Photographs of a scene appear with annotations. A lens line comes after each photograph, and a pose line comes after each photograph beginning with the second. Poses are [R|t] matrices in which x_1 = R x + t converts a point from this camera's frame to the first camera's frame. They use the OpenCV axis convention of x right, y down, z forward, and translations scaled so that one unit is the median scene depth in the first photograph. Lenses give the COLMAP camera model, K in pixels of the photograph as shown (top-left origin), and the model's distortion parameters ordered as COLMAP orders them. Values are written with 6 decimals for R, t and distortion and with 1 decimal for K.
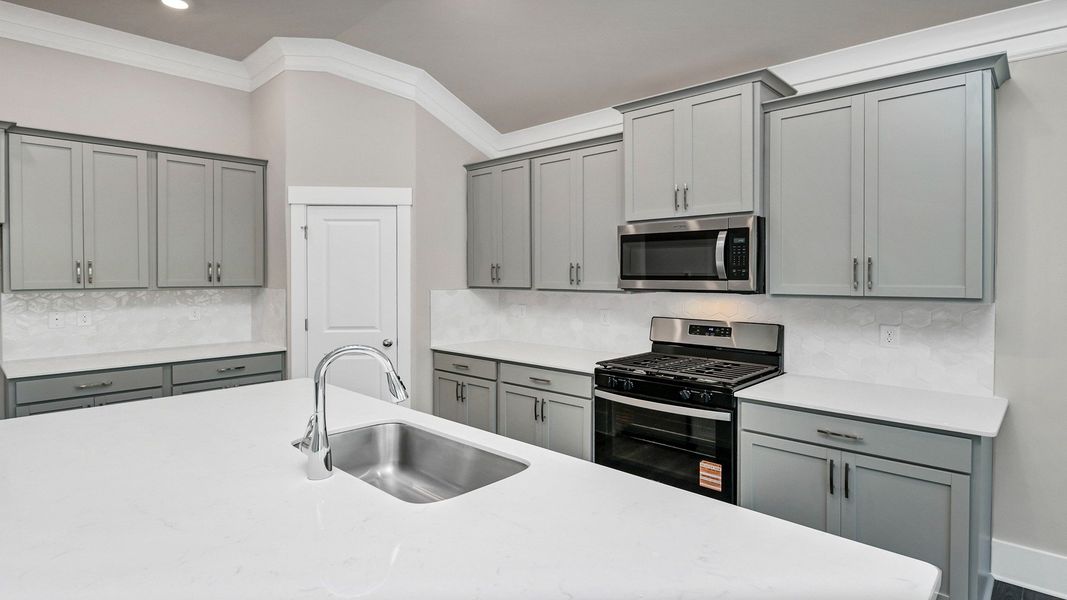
lens RADIAL K [[541.1, 0, 543.5], [0, 541.1, 287.6], [0, 0, 1]] dist [-0.003448, -0.001296]
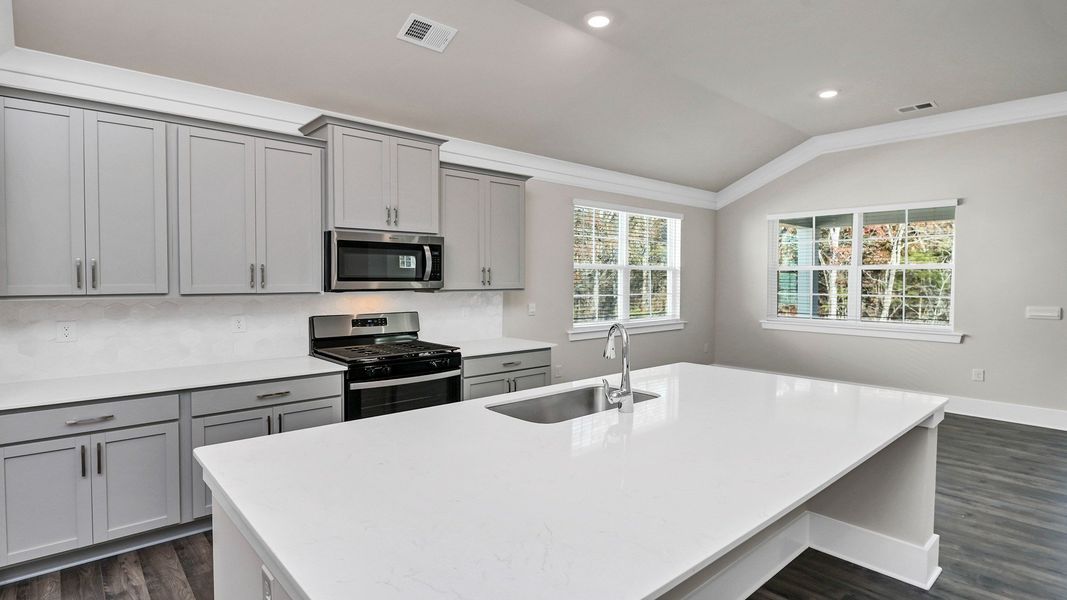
lens RADIAL K [[541.1, 0, 543.5], [0, 541.1, 287.6], [0, 0, 1]] dist [-0.003448, -0.001296]
pose [[0.081504, -0.018548, 0.996500, -0.879341], [0.019331, 0.999668, 0.017026, -0.012386], [-0.996486, 0.017876, 0.081836, 0.500187]]
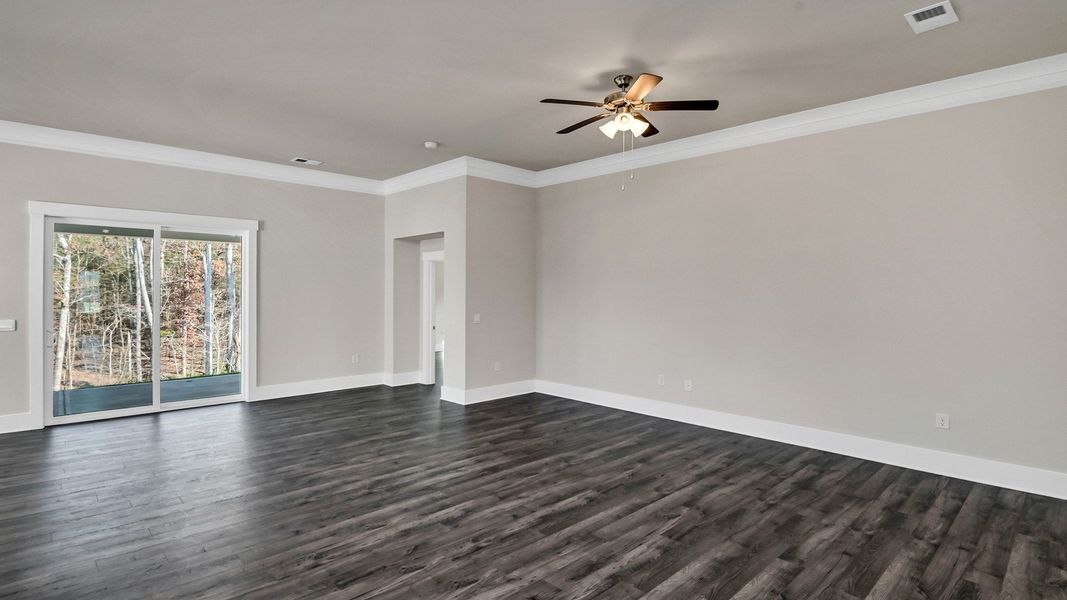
lens RADIAL K [[520.3, 0, 533.5], [0, 520.3, 300.0], [0, 0, 1]] dist [-0.002951, -0.010641]
pose [[-0.998489, -0.005196, 0.054697, -0.928020], [-0.002868, 0.999091, 0.042542, -0.034711], [-0.054868, 0.042321, -0.997596, 0.658653]]
